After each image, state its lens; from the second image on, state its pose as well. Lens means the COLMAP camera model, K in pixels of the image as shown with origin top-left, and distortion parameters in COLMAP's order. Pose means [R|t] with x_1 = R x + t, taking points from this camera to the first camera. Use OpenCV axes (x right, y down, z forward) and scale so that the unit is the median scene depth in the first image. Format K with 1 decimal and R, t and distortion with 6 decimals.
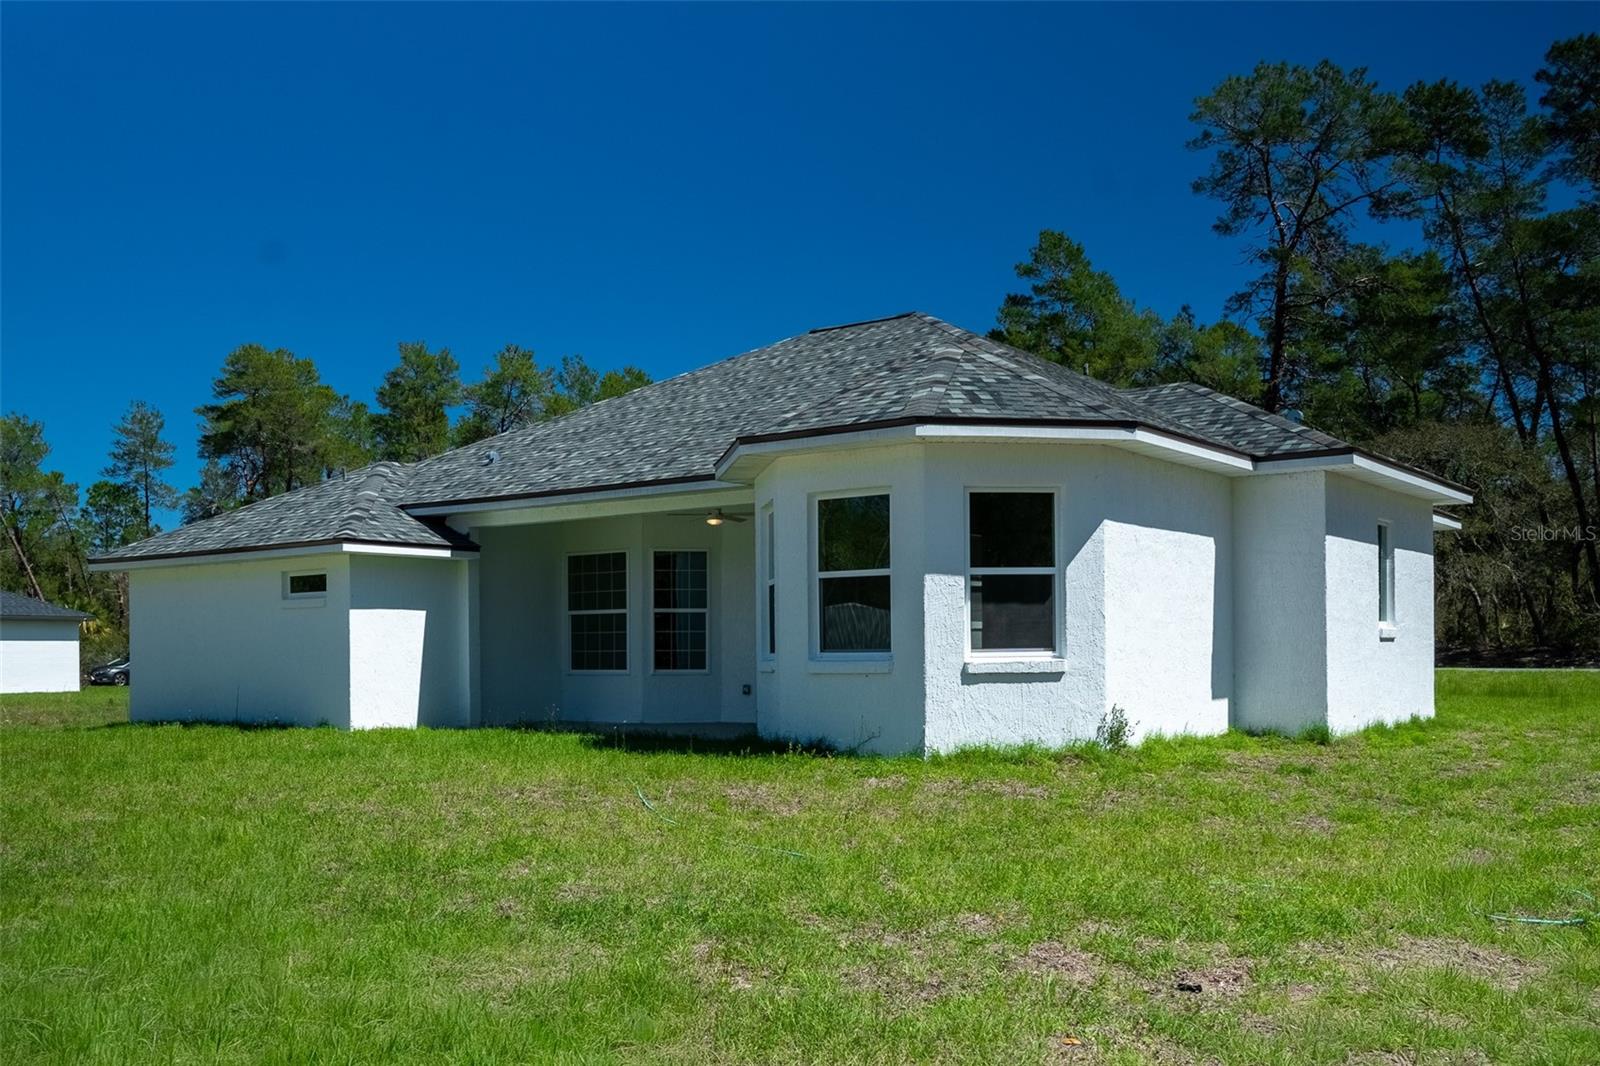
lens RADIAL K [[1382.7, 0, 810.6], [0, 1382.7, 524.3], [0, 0, 1]] dist [-0.018688, -0.011595]
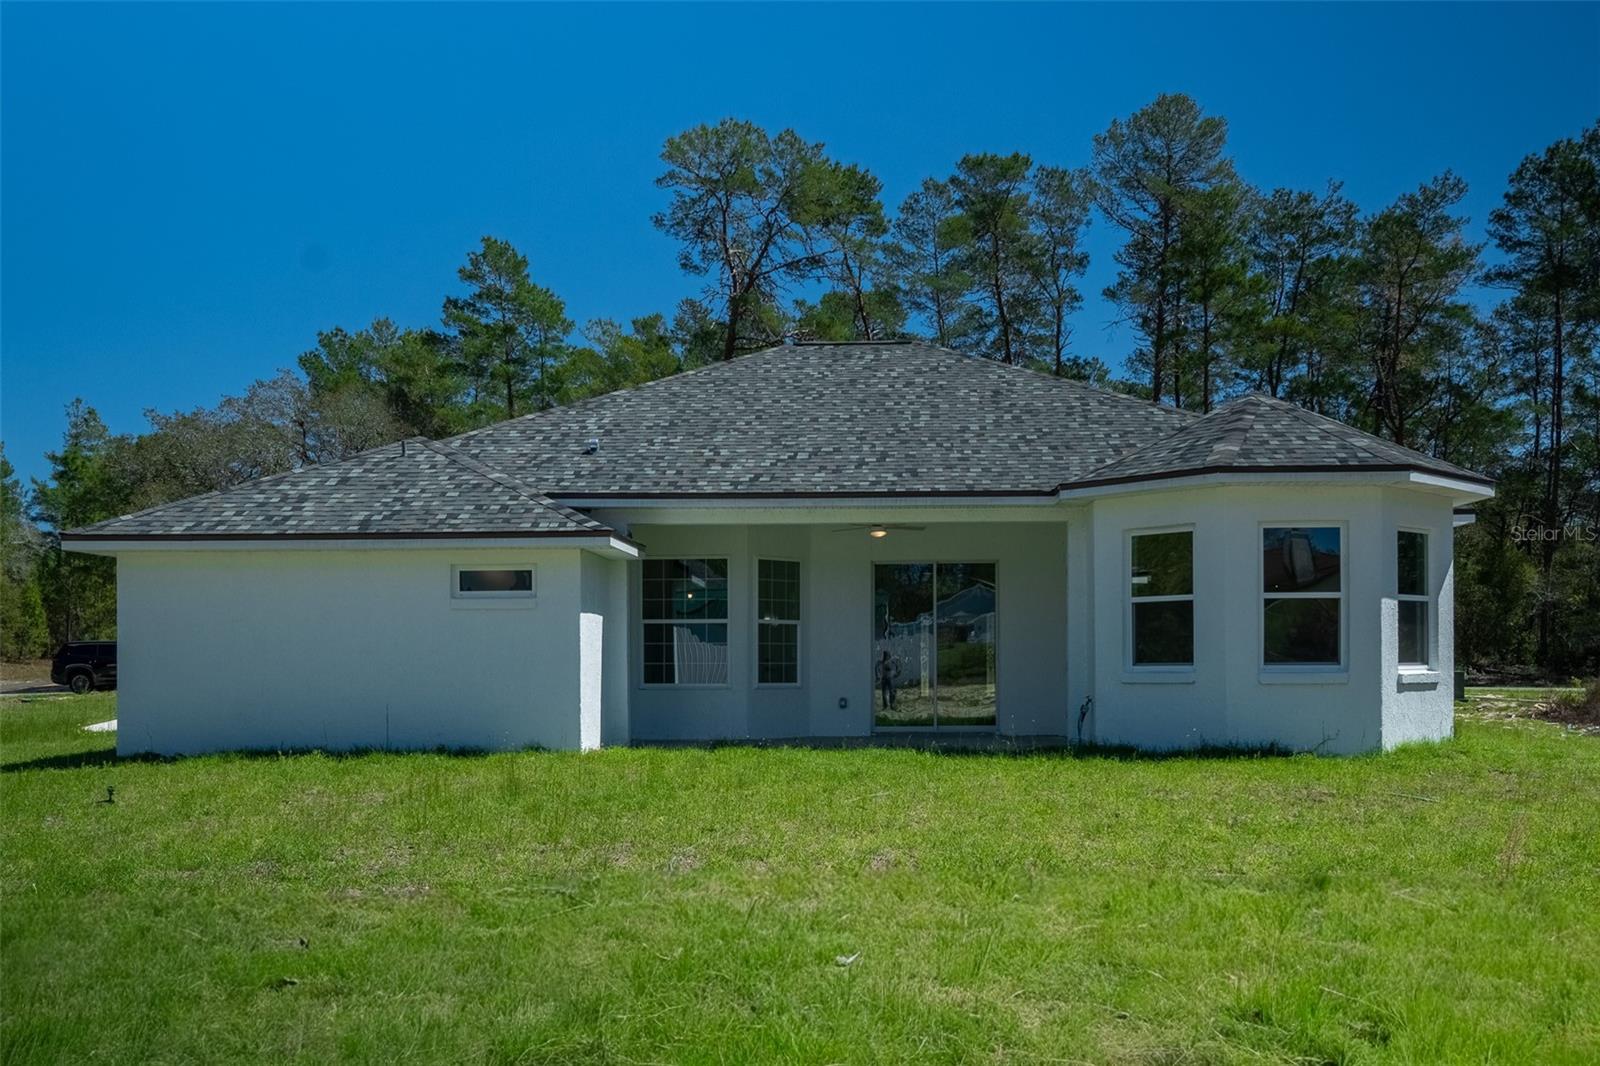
lens RADIAL K [[1382.7, 0, 806.5], [0, 1382.7, 542.6], [0, 0, 1]] dist [-0.018688, -0.011595]
pose [[0.845139, 0.051700, 0.532040, -0.647201], [-0.052988, 0.998512, -0.012859, 0.020151], [-0.531914, -0.017324, 0.846621, 0.186642]]
